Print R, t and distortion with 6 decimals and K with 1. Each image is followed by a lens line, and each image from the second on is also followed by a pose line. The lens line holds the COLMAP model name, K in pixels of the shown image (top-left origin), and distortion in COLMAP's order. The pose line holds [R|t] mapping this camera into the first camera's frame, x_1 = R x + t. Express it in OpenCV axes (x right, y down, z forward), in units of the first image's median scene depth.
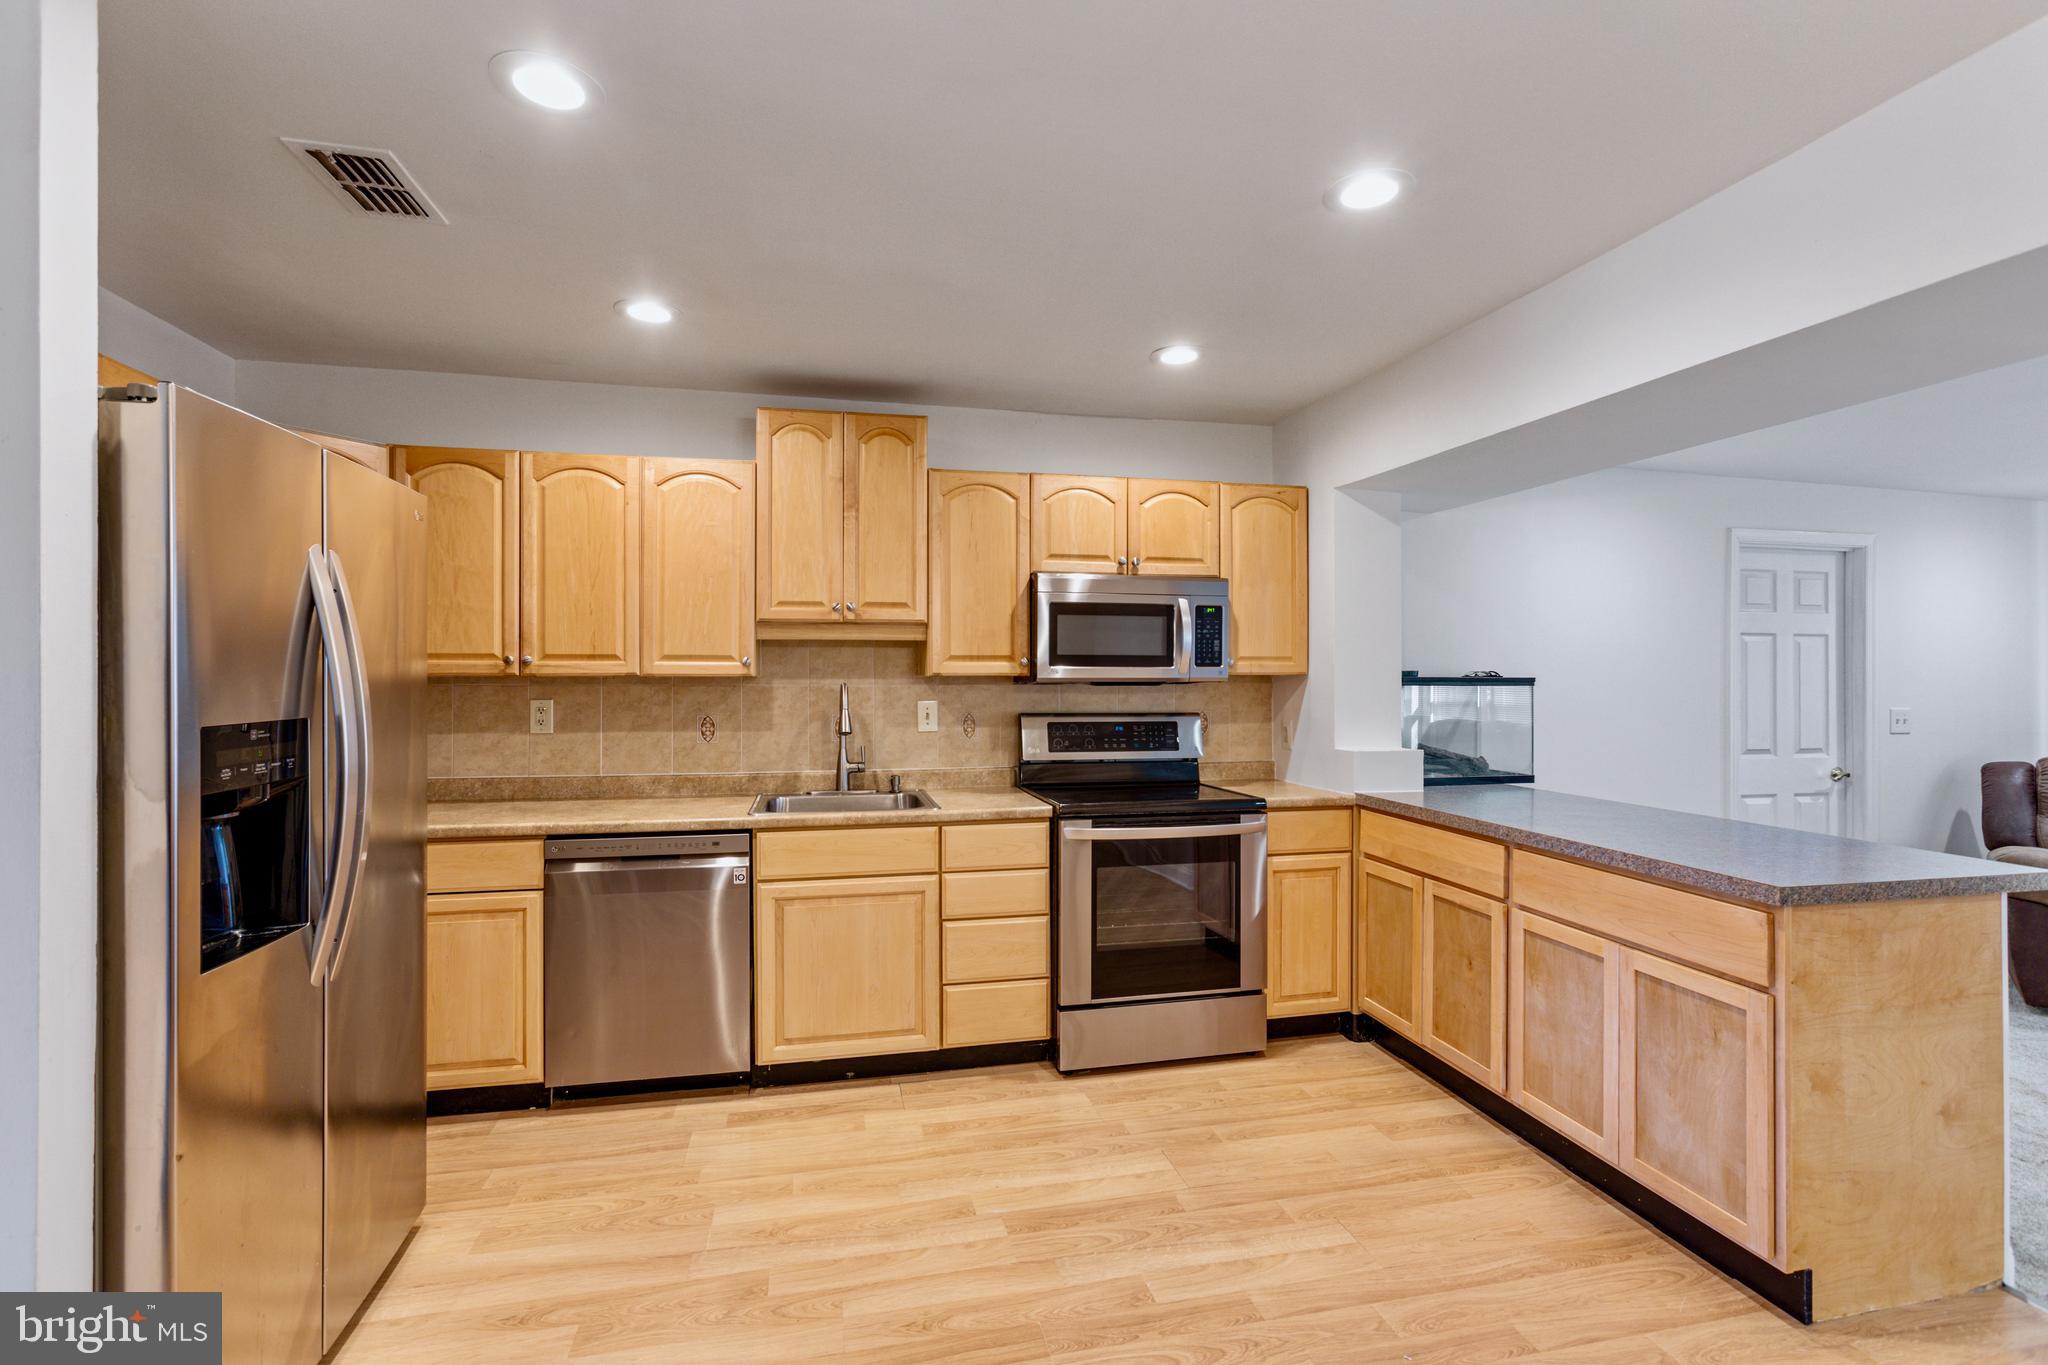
lens RADIAL K [[923.5, 0, 1019.5], [0, 923.5, 672.8], [0, 0, 1]] dist [0.000898, -0.000054]
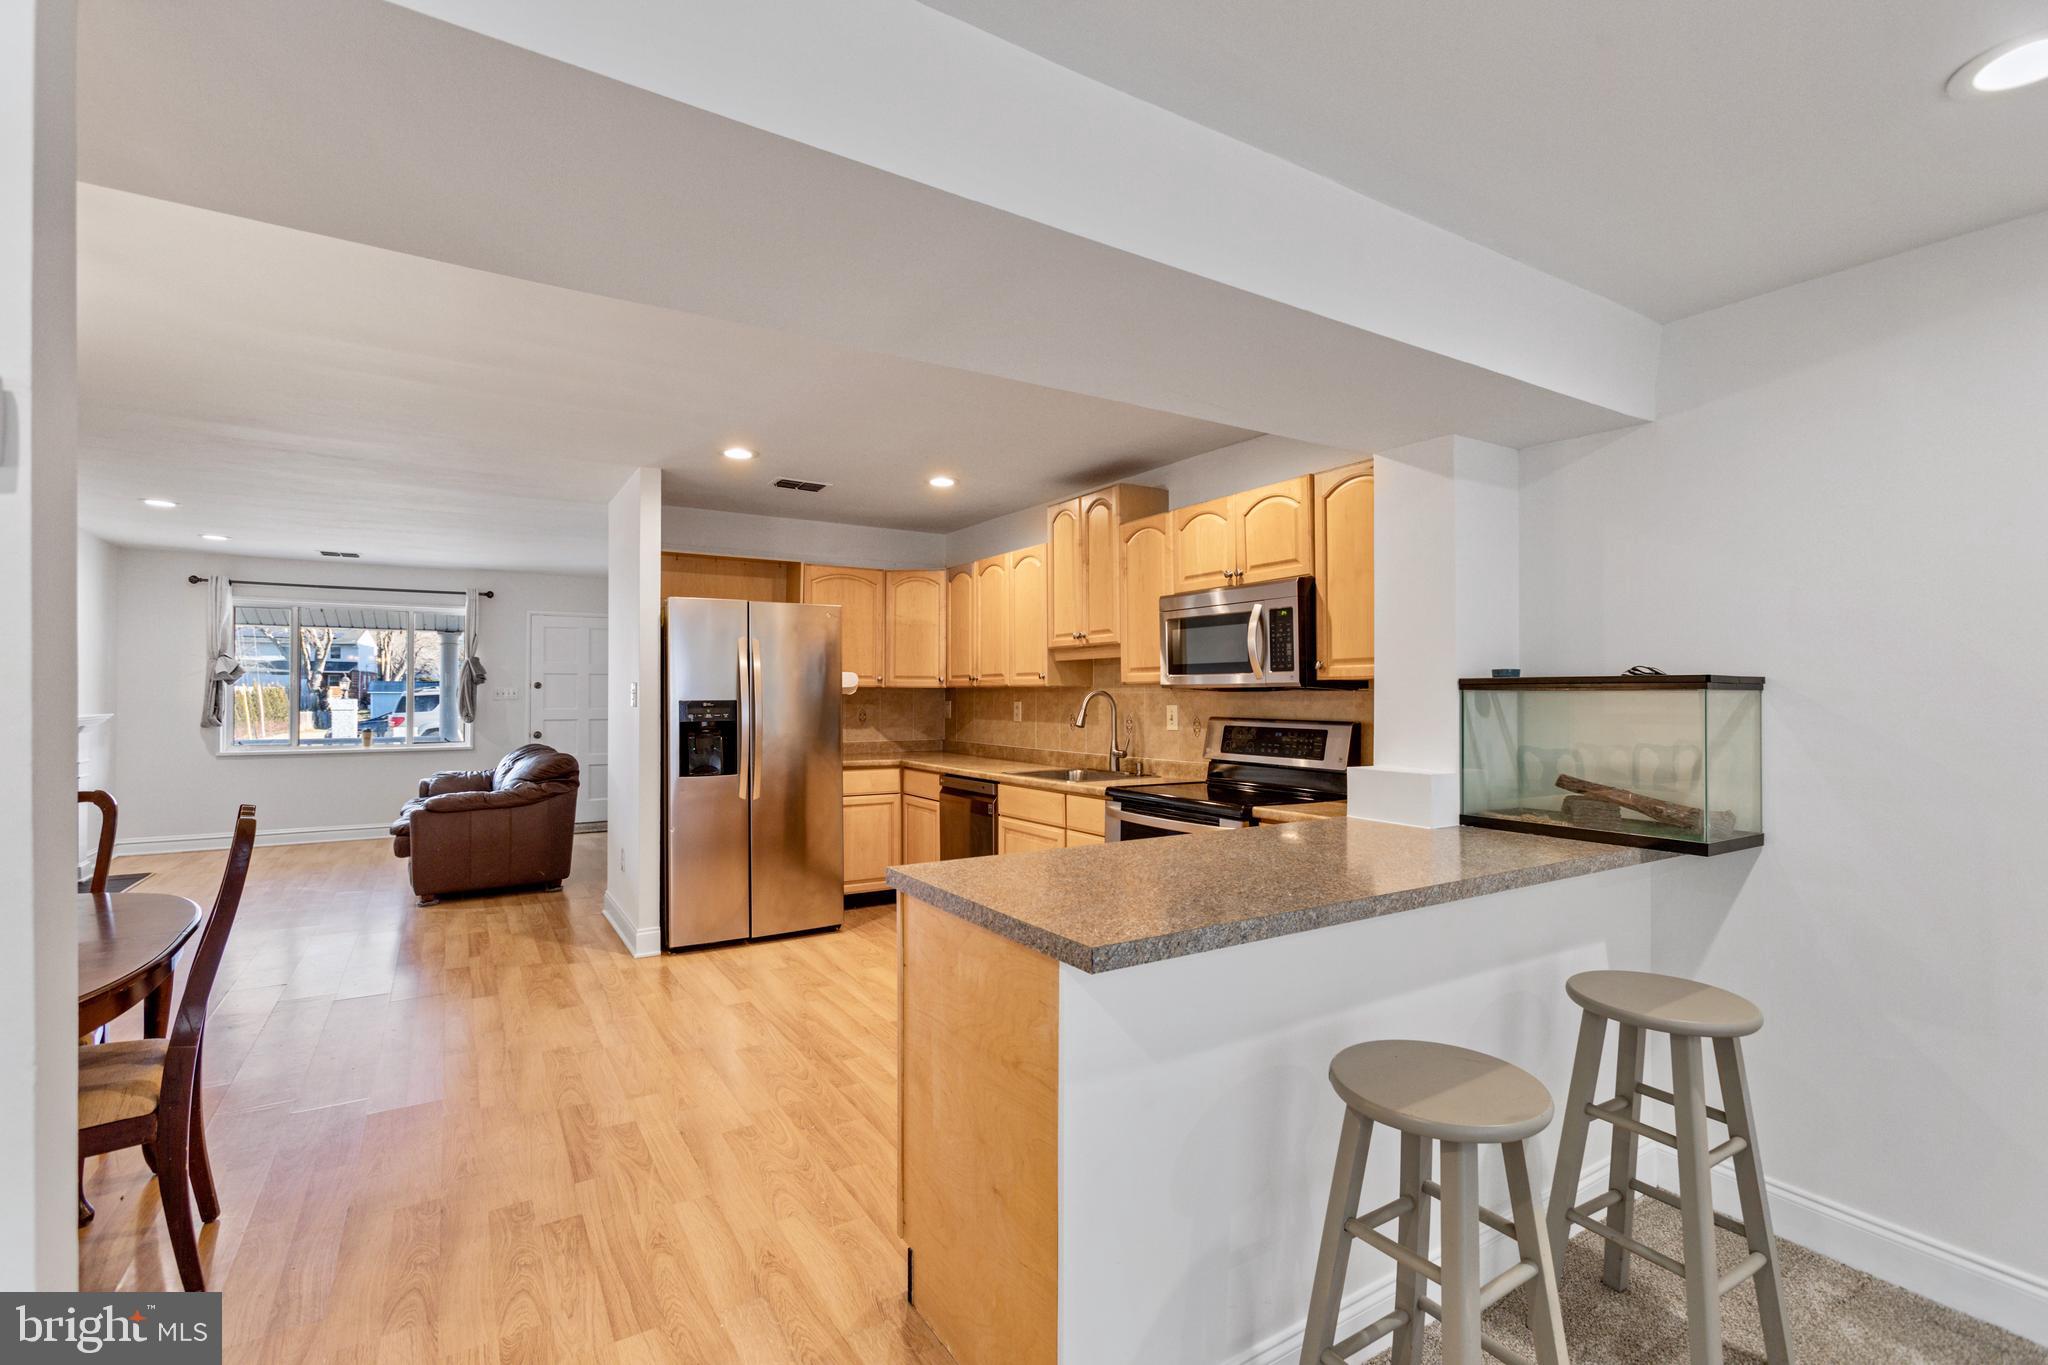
lens RADIAL K [[904.8, 0, 1020.1], [0, 904.8, 690.0], [0, 0, 1]] dist [-0.001819, -0.000060]
pose [[0.342317, -0.006917, -0.939559, 1.019451], [0.003849, 0.999975, -0.005959, 0.017635], [0.939577, -0.001576, 0.342335, 0.427742]]
